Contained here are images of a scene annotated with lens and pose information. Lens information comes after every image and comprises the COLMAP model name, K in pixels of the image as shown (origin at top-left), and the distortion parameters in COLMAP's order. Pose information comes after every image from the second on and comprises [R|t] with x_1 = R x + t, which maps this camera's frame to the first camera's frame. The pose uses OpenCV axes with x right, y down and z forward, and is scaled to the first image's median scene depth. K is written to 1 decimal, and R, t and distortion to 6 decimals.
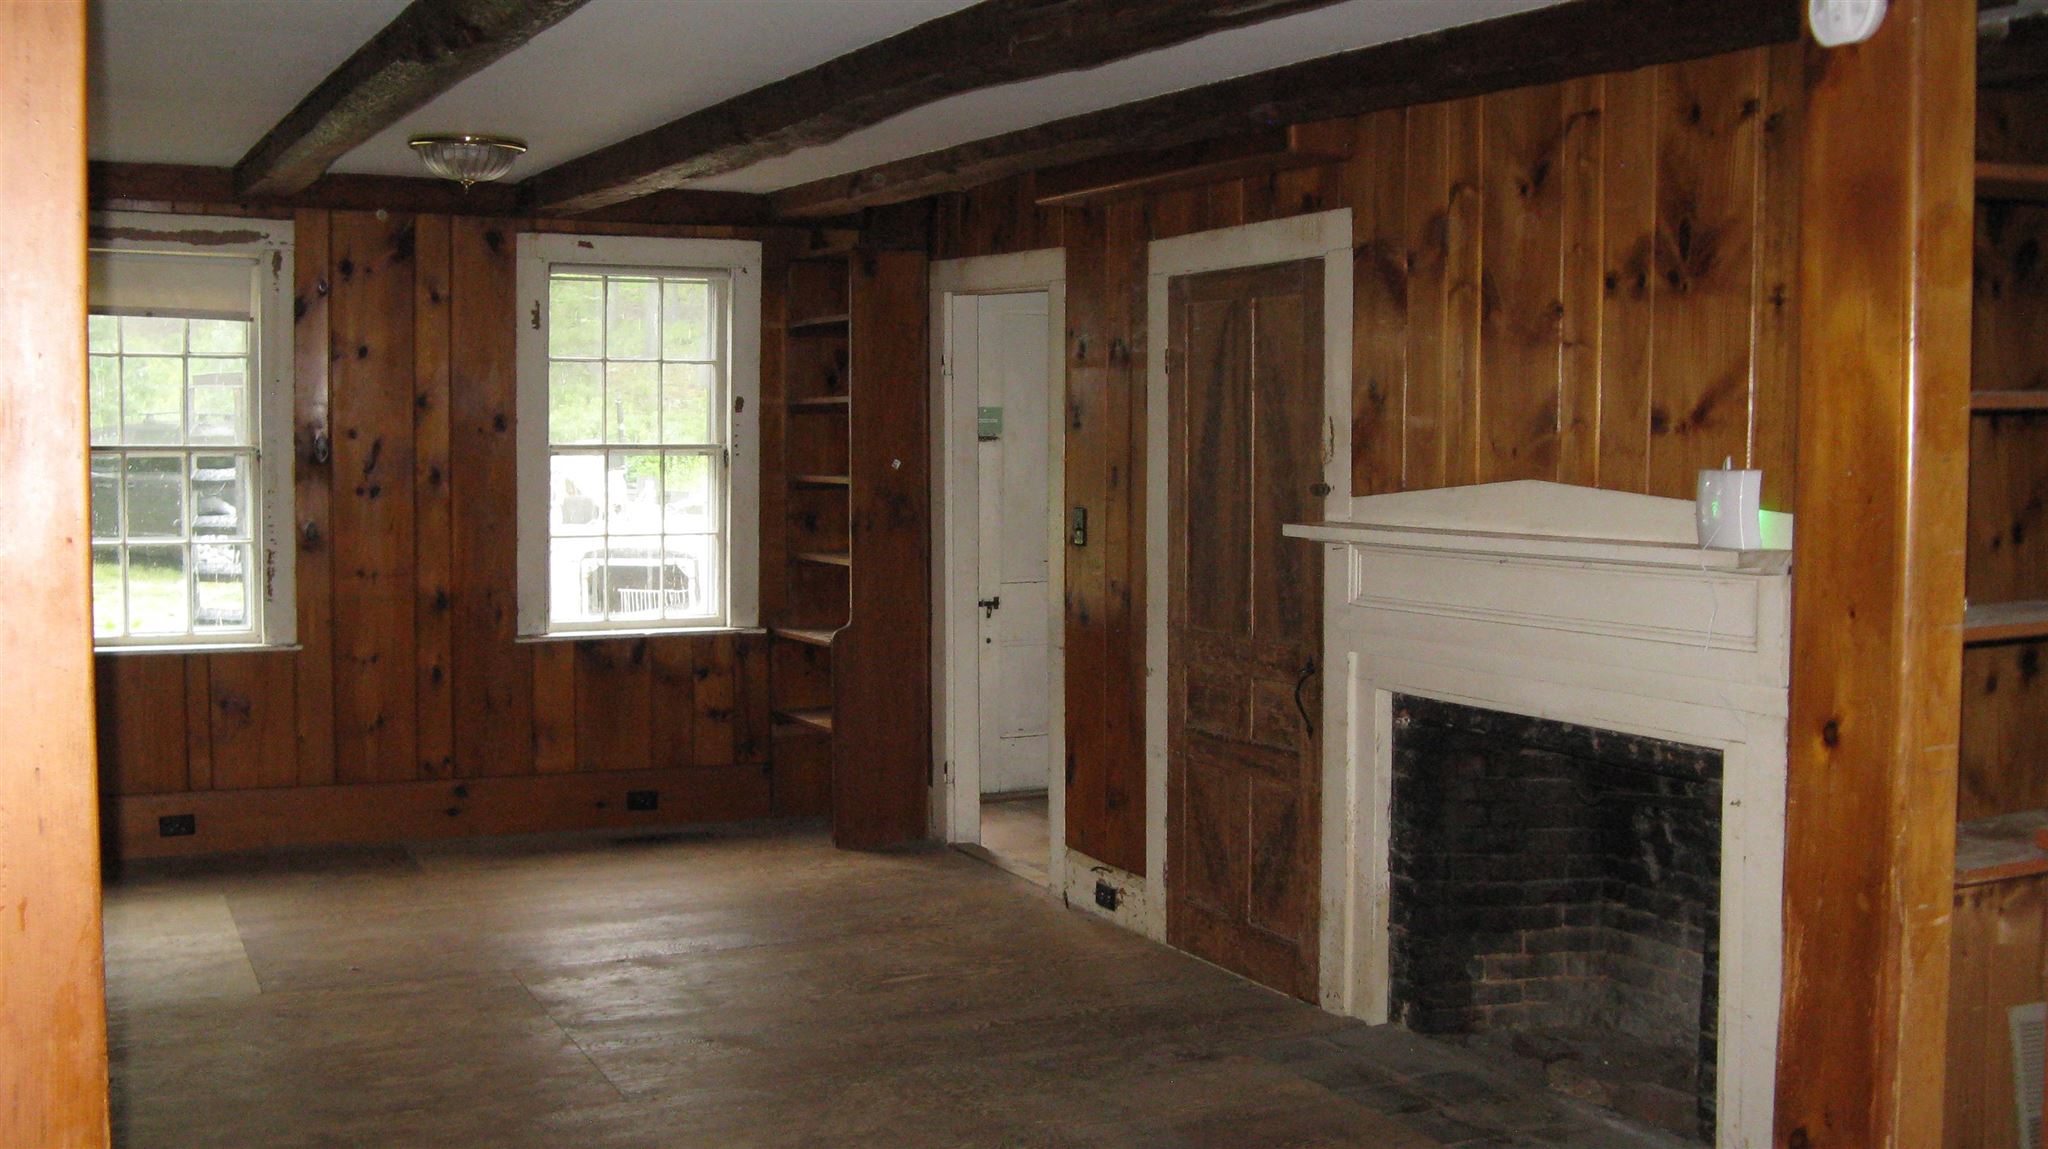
lens RADIAL K [[2183.9, 0, 1018.4], [0, 2183.9, 537.9], [0, 0, 1]] dist [-0.181739, 0.222443]
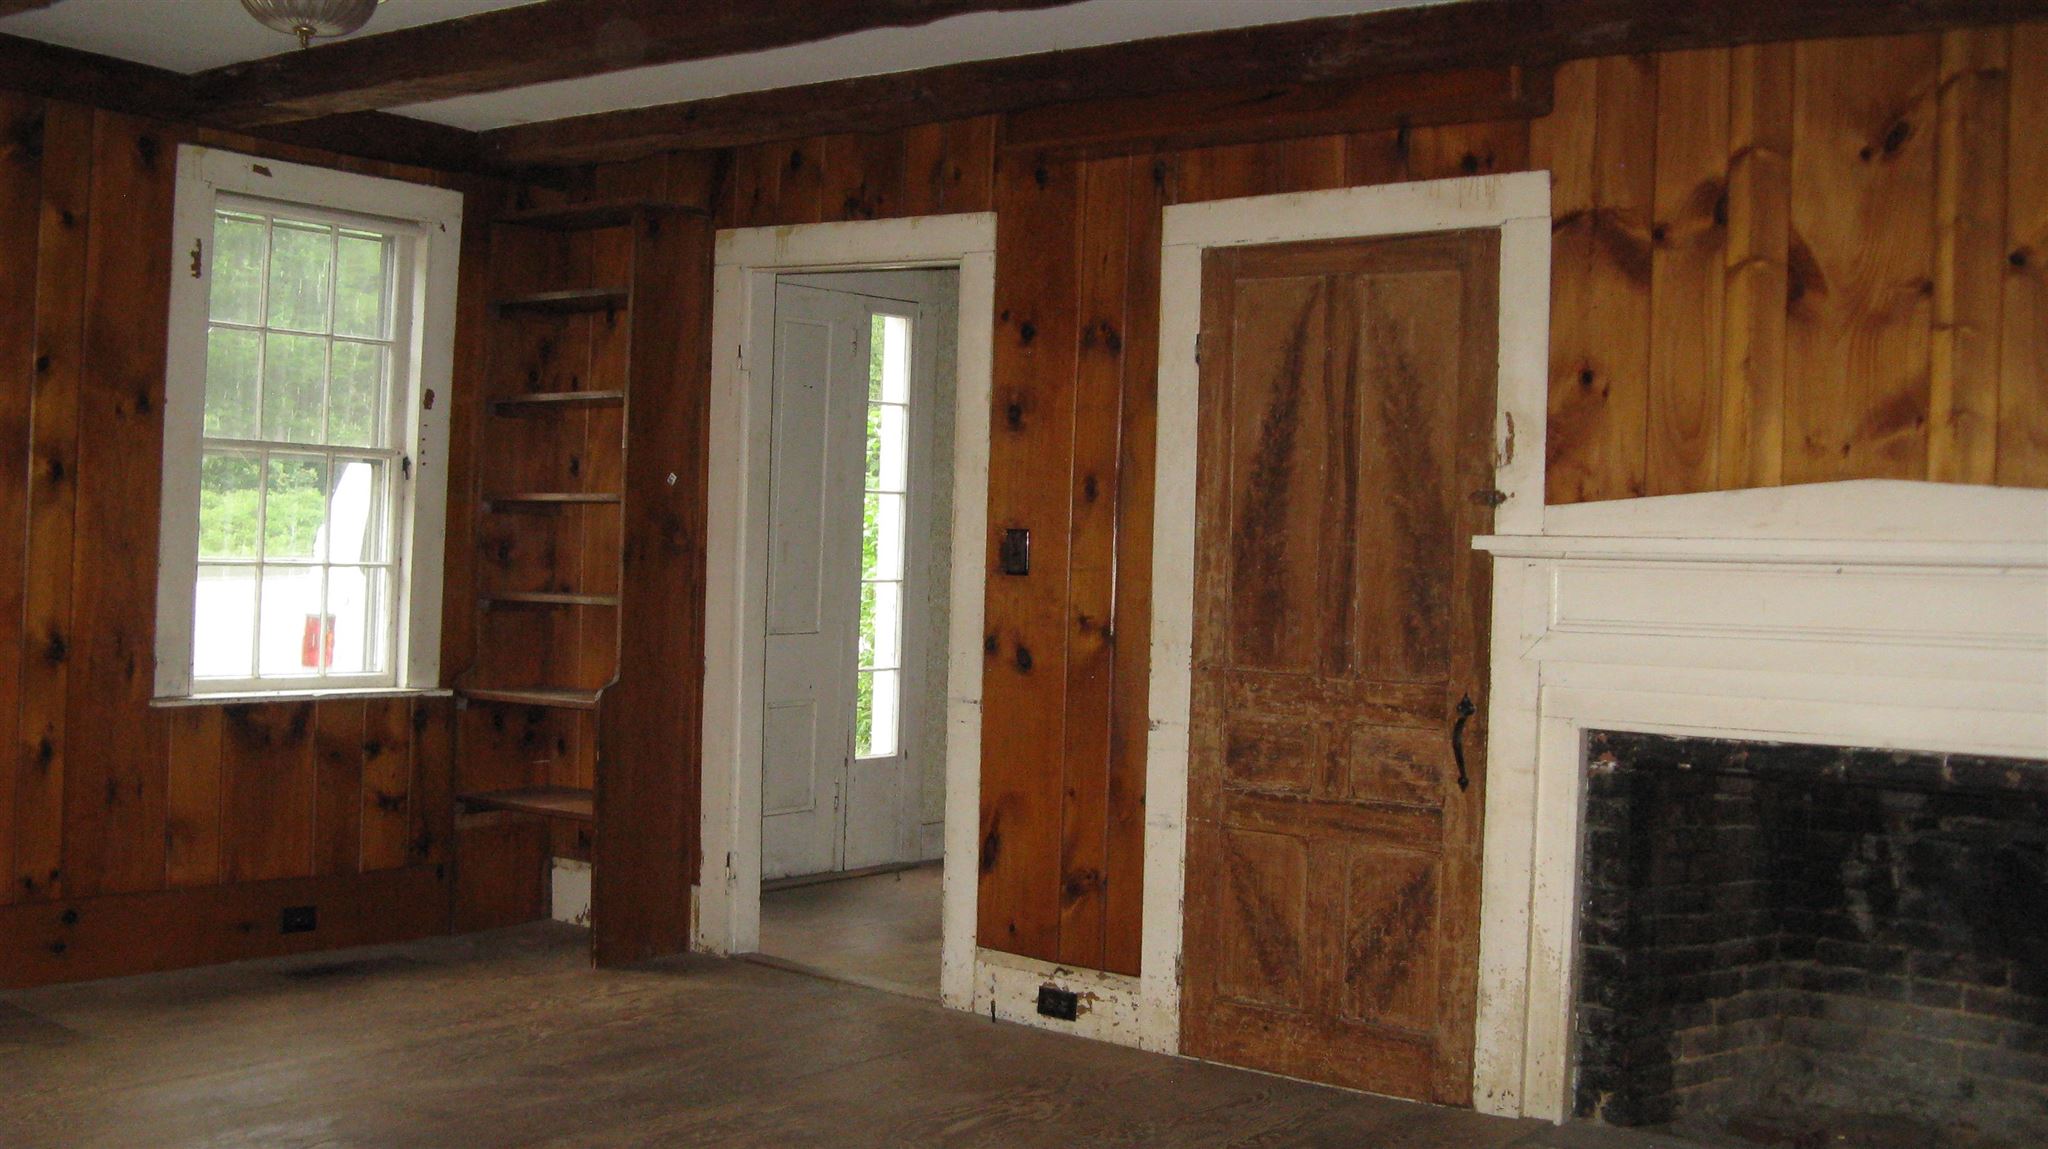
lens RADIAL K [[2183.9, 0, 1018.4], [0, 2183.9, 537.9], [0, 0, 1]] dist [-0.181739, 0.222443]
pose [[0.895780, 0.025197, 0.443783, -0.366790], [-0.003566, 0.998767, -0.049509, 0.033077], [-0.444483, 0.042766, 0.894766, 0.294064]]
